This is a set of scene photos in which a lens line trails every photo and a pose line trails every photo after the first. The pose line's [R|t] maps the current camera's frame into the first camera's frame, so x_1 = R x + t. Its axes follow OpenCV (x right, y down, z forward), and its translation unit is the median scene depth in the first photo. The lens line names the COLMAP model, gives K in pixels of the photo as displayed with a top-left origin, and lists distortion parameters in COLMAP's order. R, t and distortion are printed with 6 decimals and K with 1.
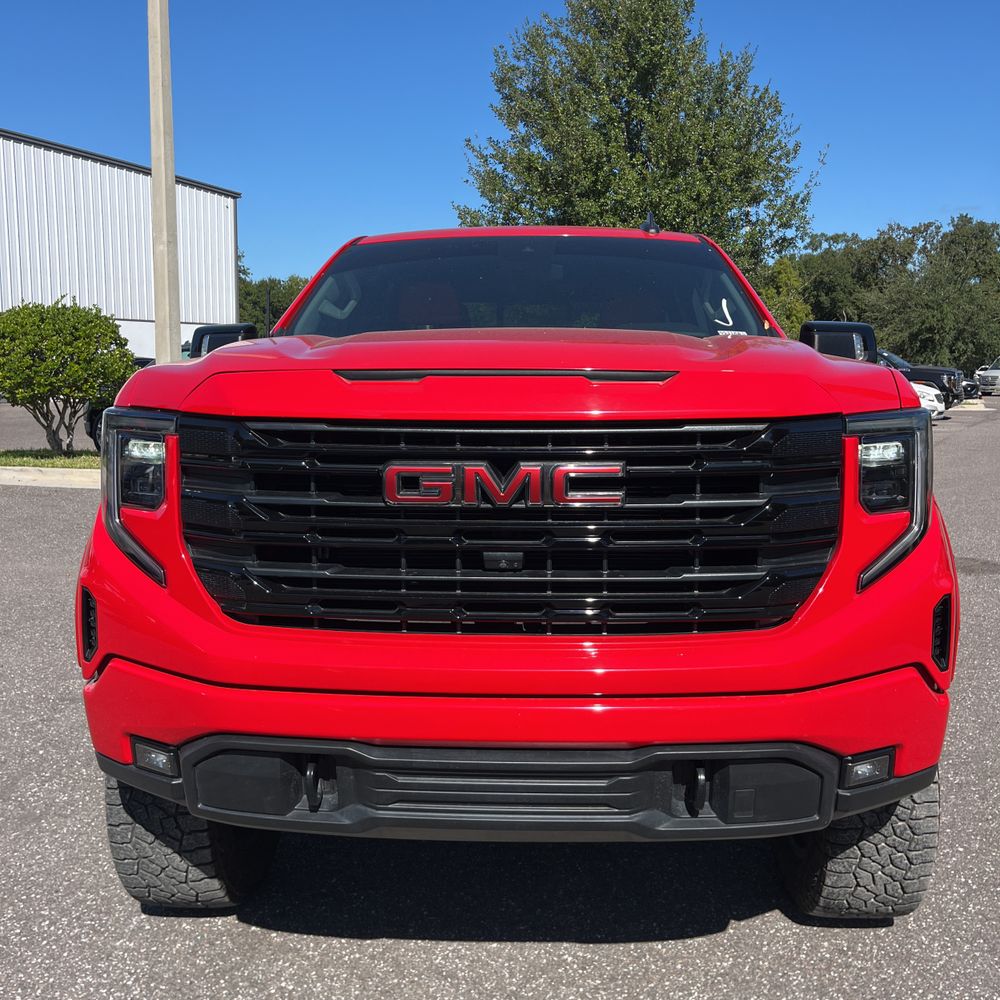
lens RADIAL K [[1031.5, 0, 497.3], [0, 1031.5, 504.6], [0, 0, 1]] dist [0.032349, -0.013728]
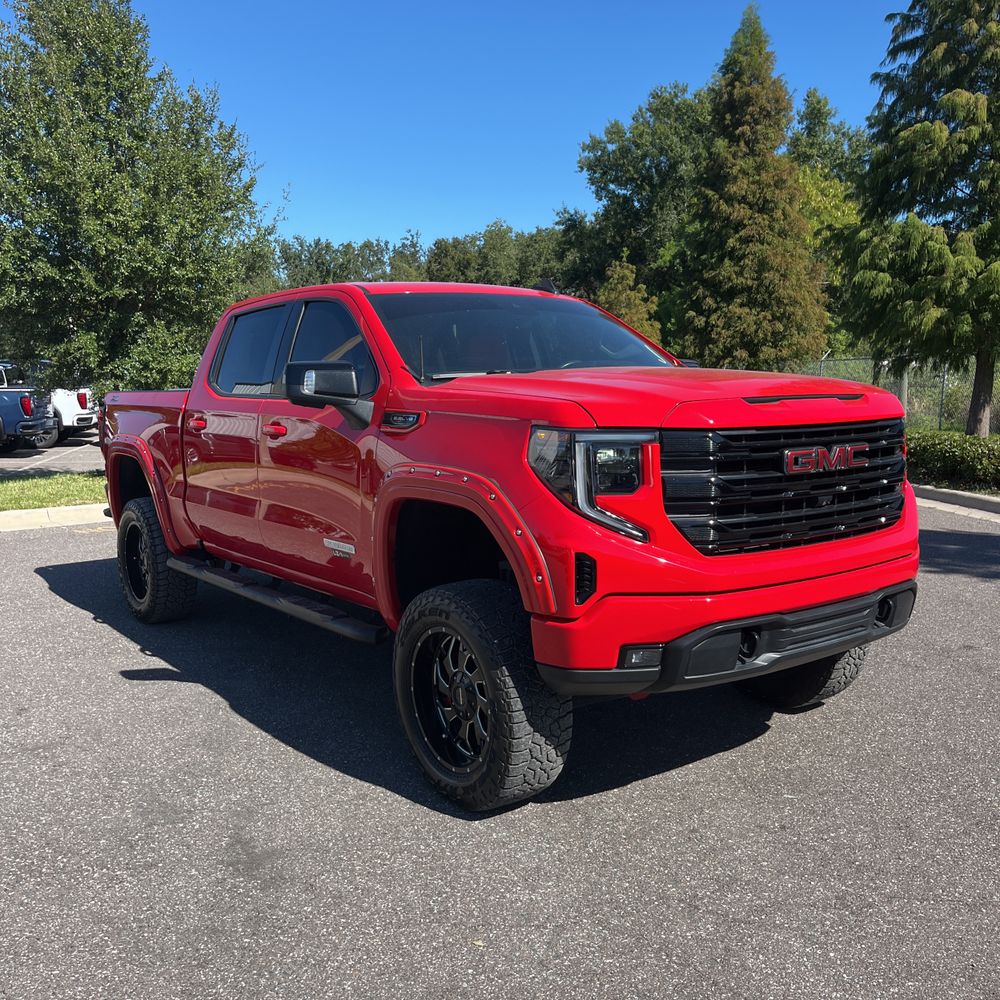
lens RADIAL K [[1031.5, 0, 497.3], [0, 1031.5, 504.6], [0, 0, 1]] dist [0.032349, -0.013728]
pose [[0.775704, -0.090203, 0.624617, -1.486563], [0.098571, 0.994903, 0.021263, -0.031821], [-0.623351, 0.045076, 0.780642, -0.058665]]
